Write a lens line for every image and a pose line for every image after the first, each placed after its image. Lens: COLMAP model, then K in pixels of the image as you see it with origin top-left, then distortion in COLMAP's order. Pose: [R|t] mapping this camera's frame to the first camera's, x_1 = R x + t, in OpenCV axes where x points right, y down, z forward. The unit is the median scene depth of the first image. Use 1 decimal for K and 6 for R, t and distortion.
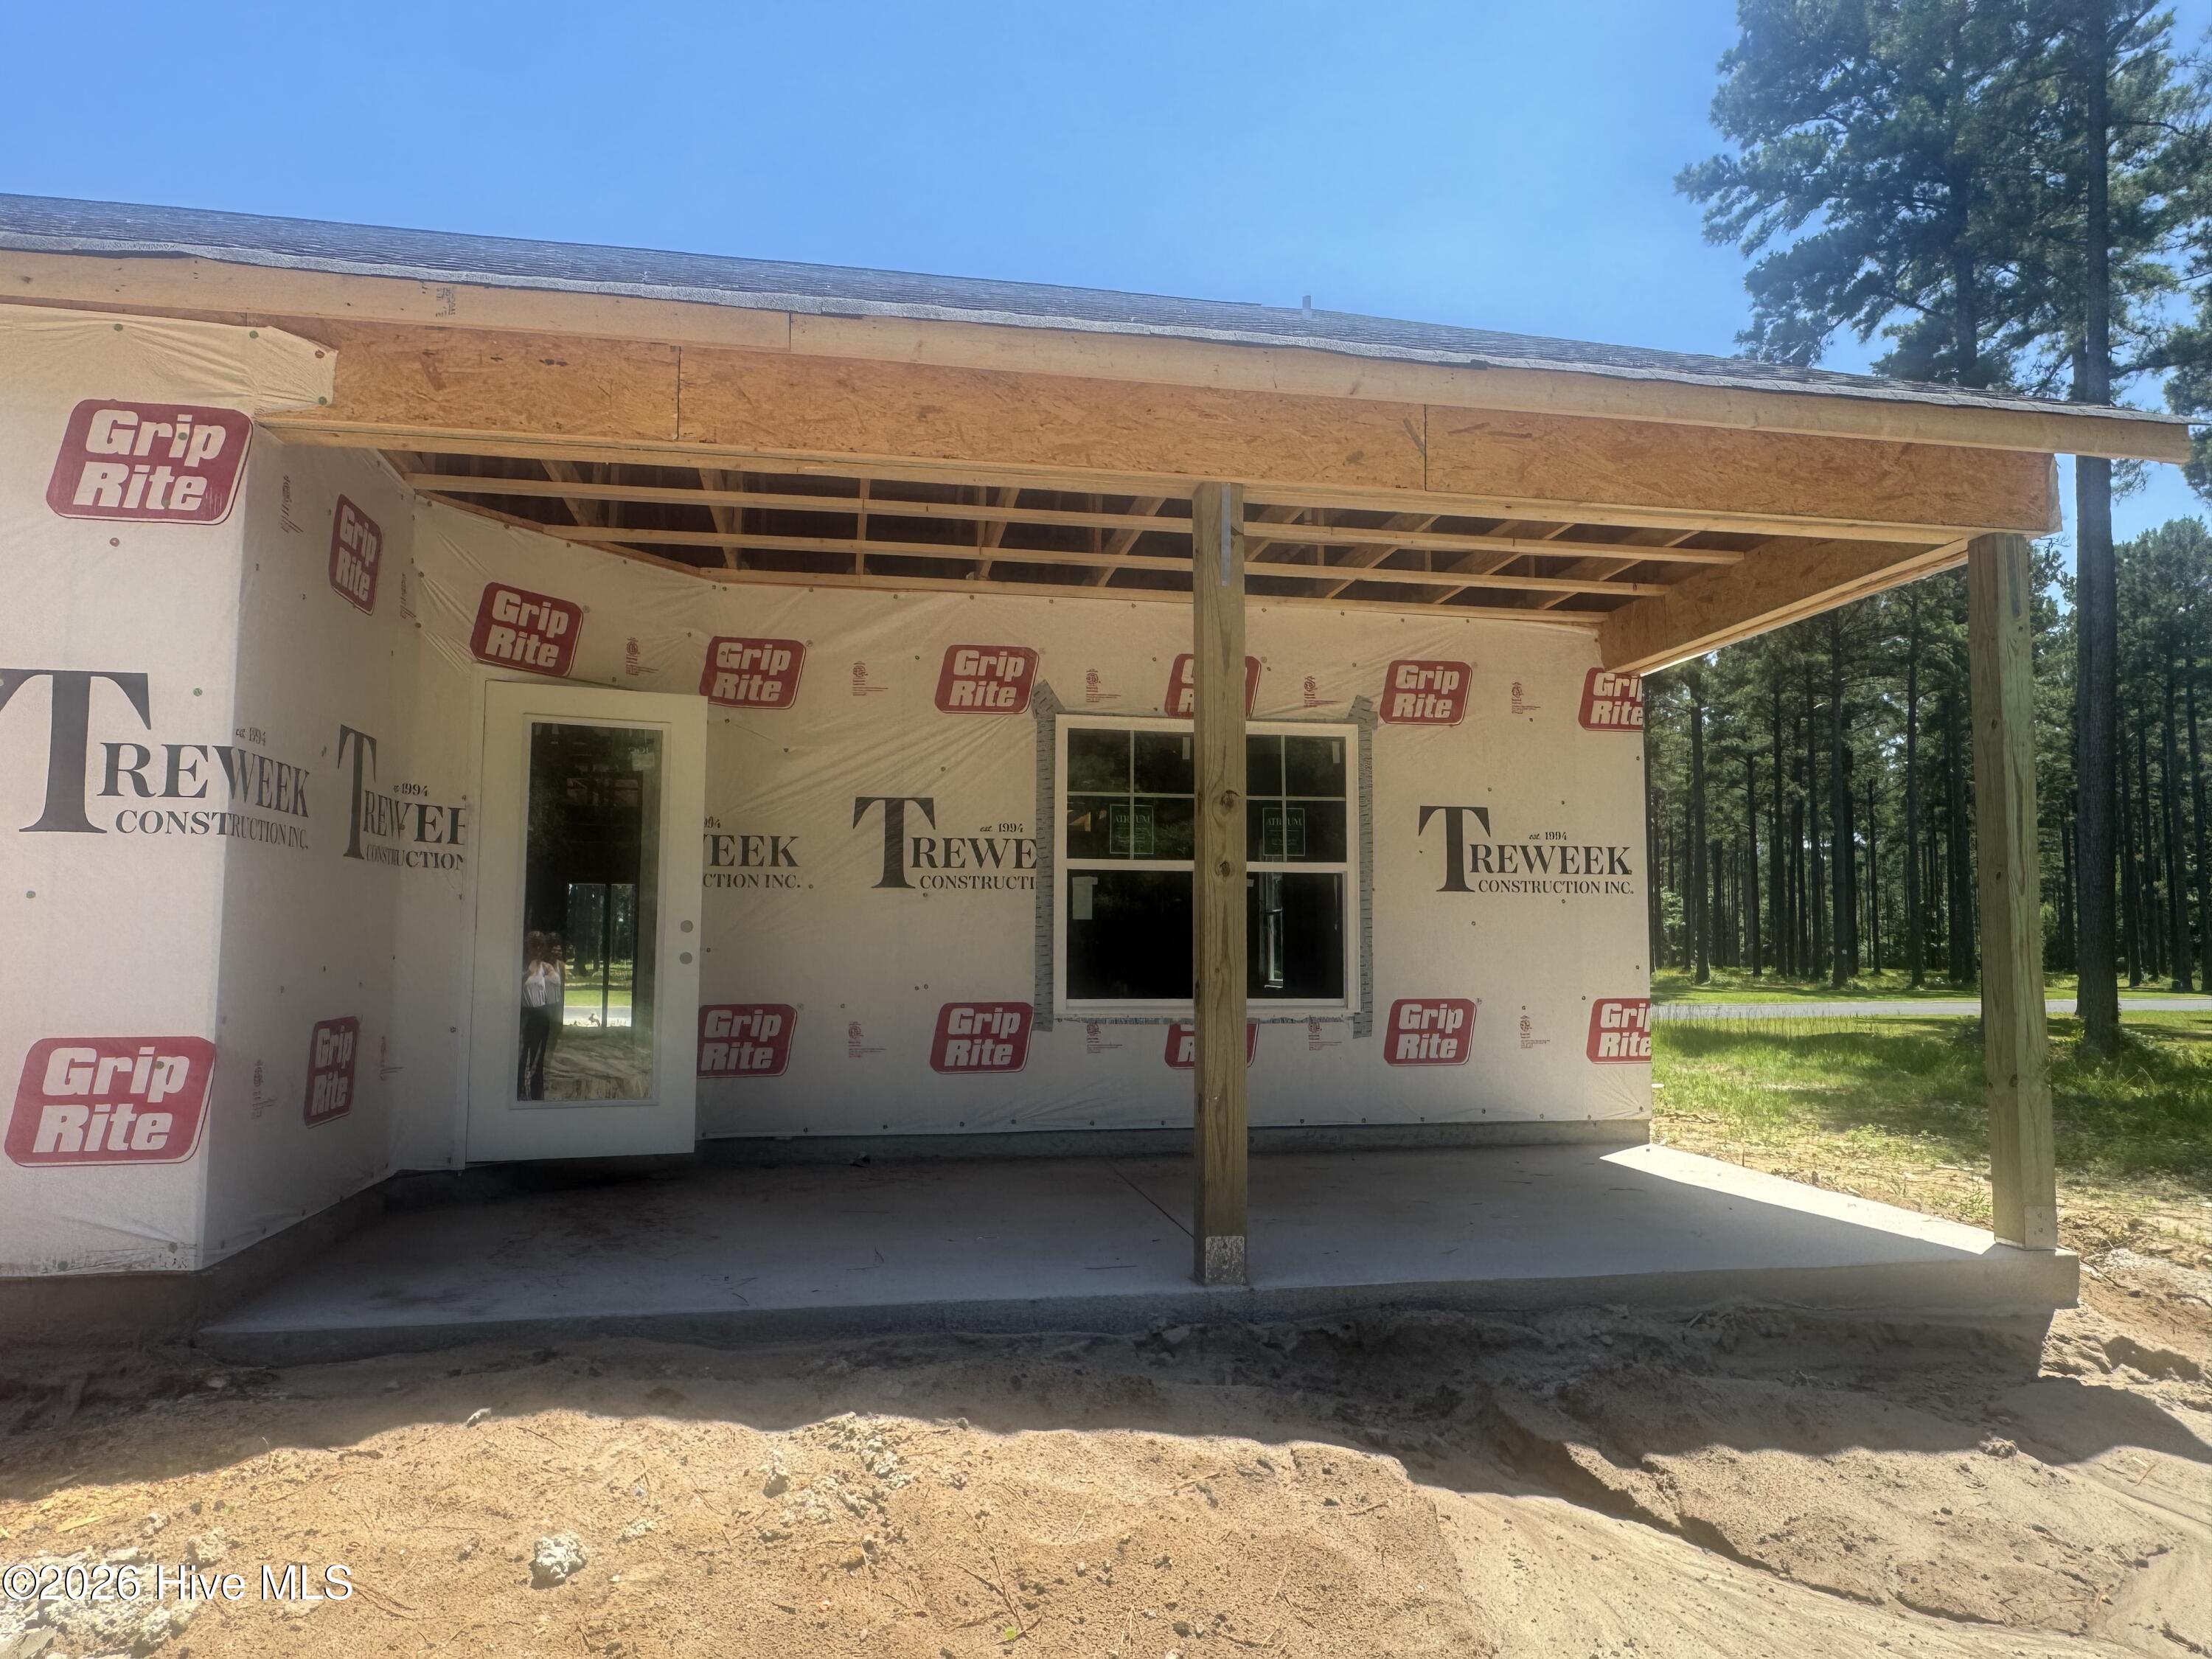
lens RADIAL K [[1434.4, 0, 1109.5], [0, 1434.4, 829.6], [0, 0, 1]] dist [-0.008757, -0.001931]
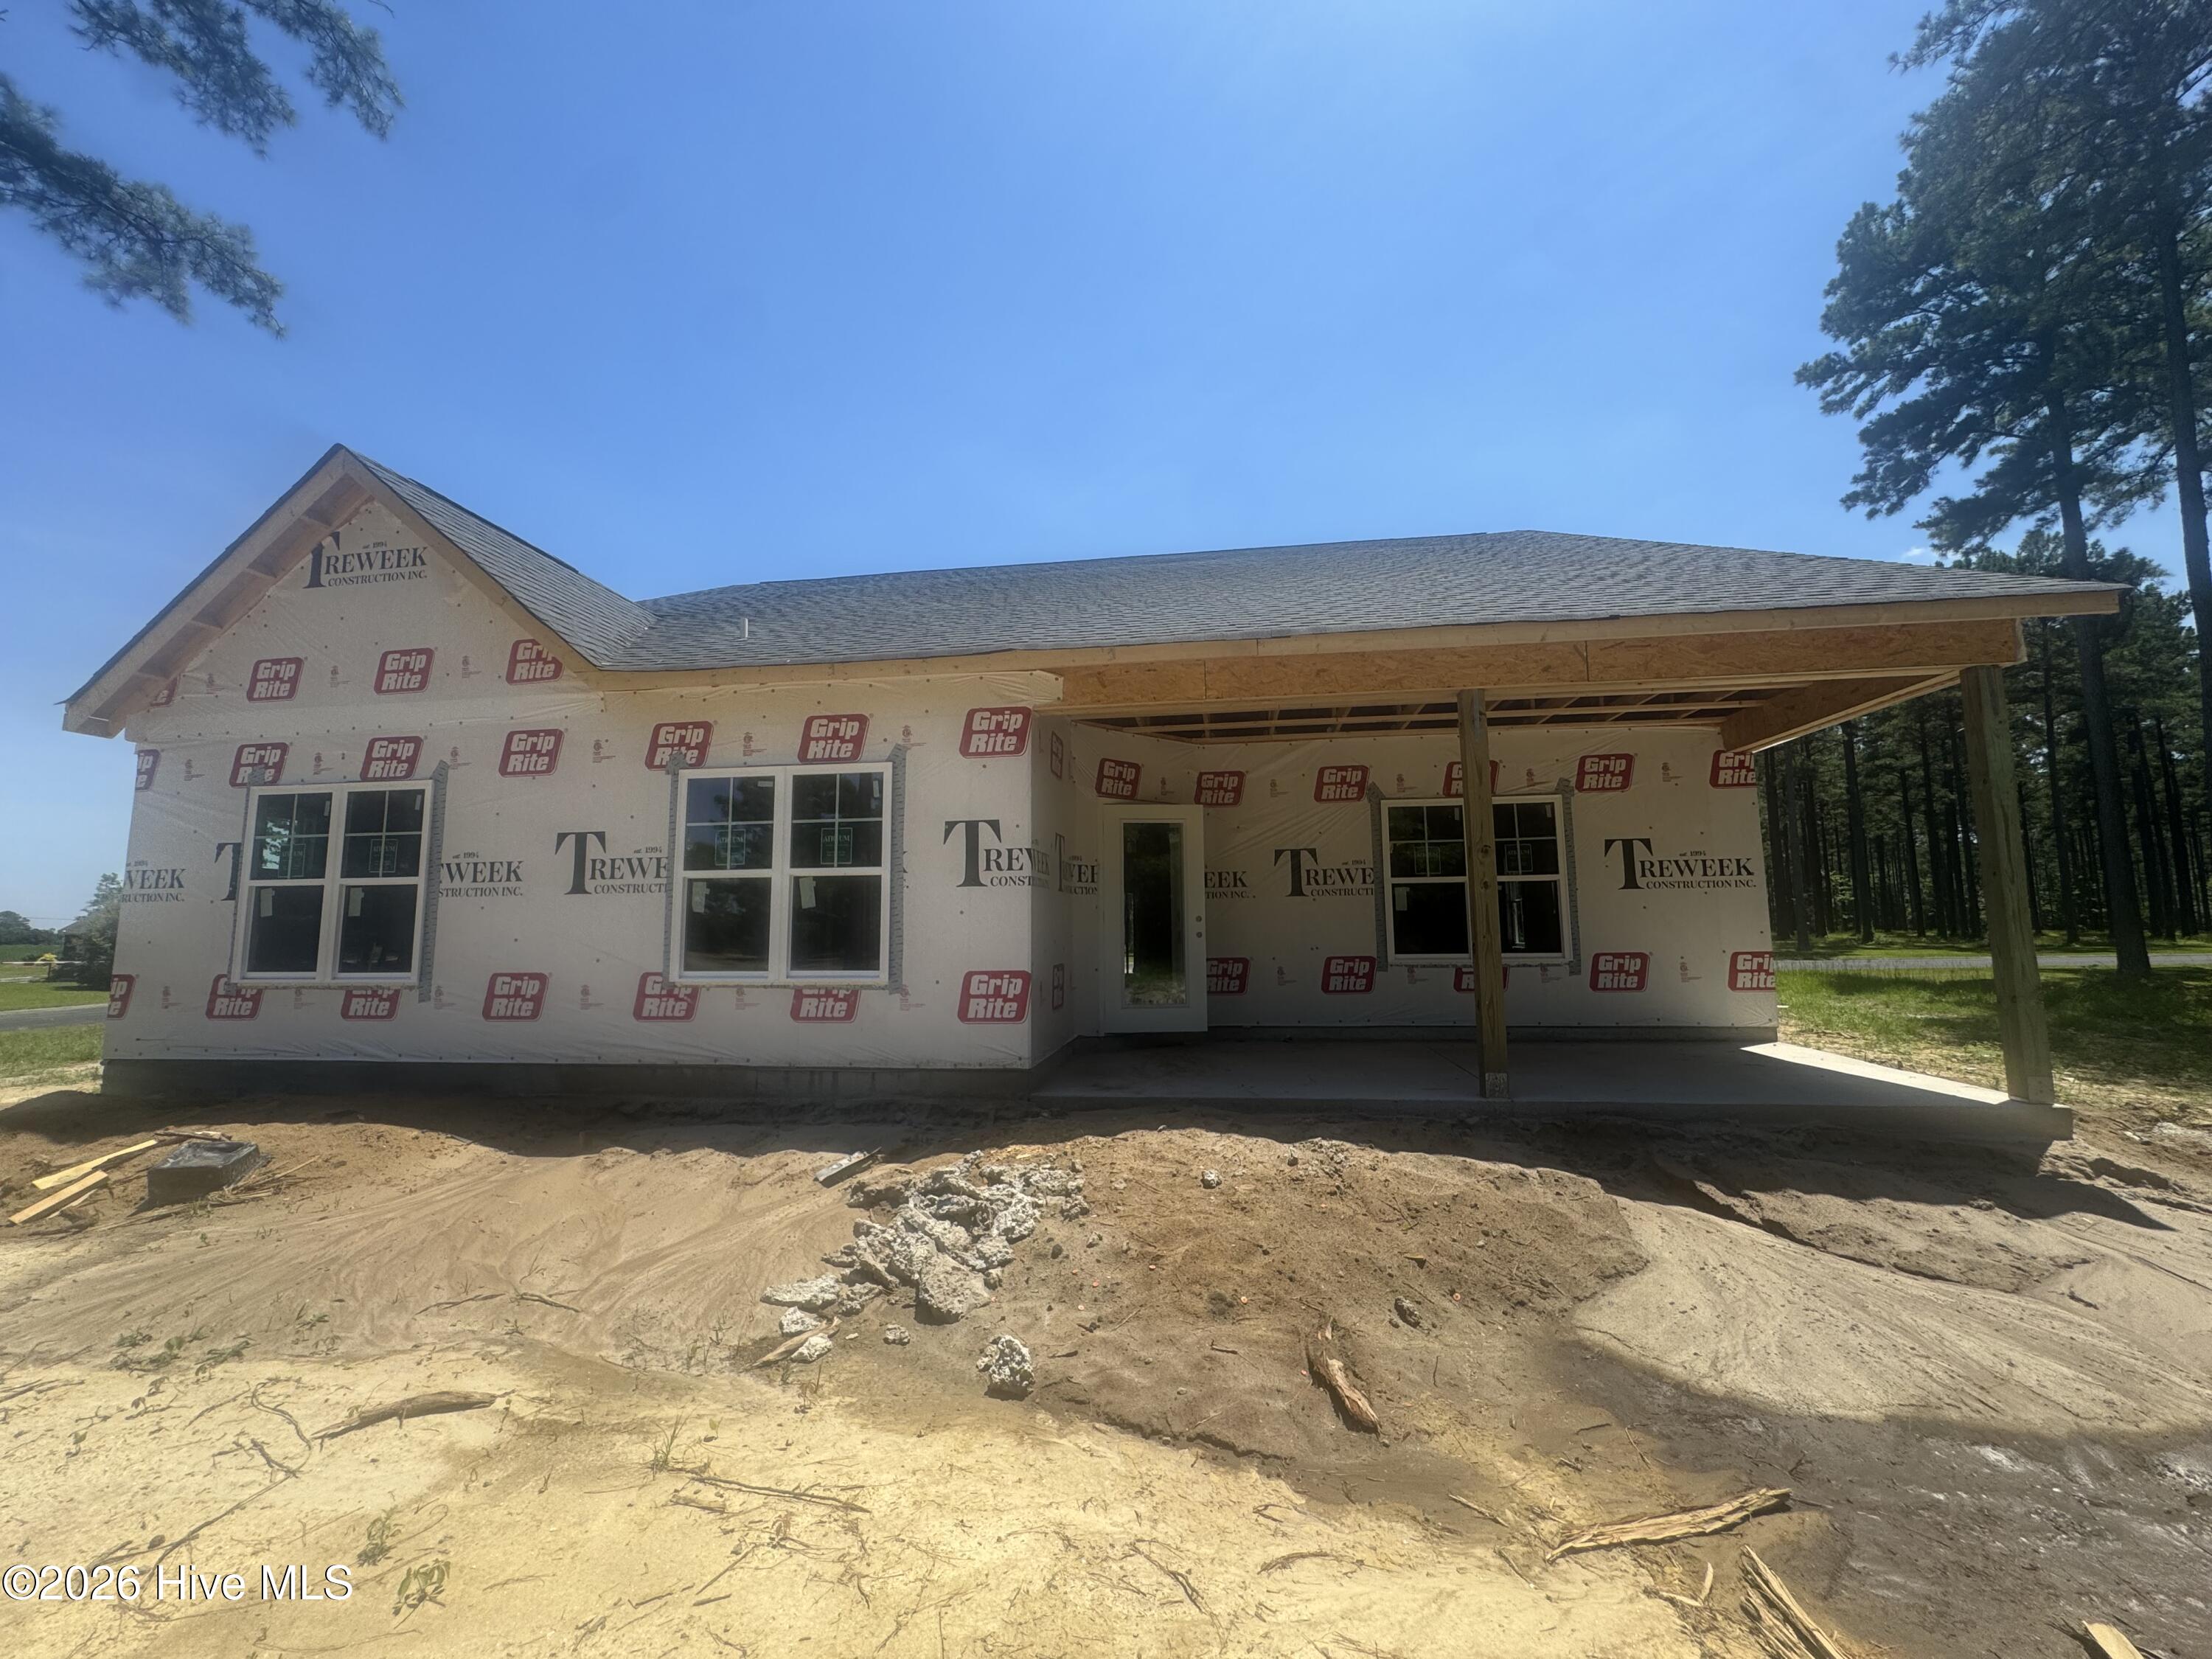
lens RADIAL K [[885.6, 0, 1104.1], [0, 885.6, 828.0], [0, 0, 1]] dist [-0.007946, 0.000830]
pose [[0.948100, -0.050930, -0.313867, -0.020148], [0.041882, 0.998491, -0.035507, -0.019604], [0.315202, 0.020519, 0.948803, -0.207120]]
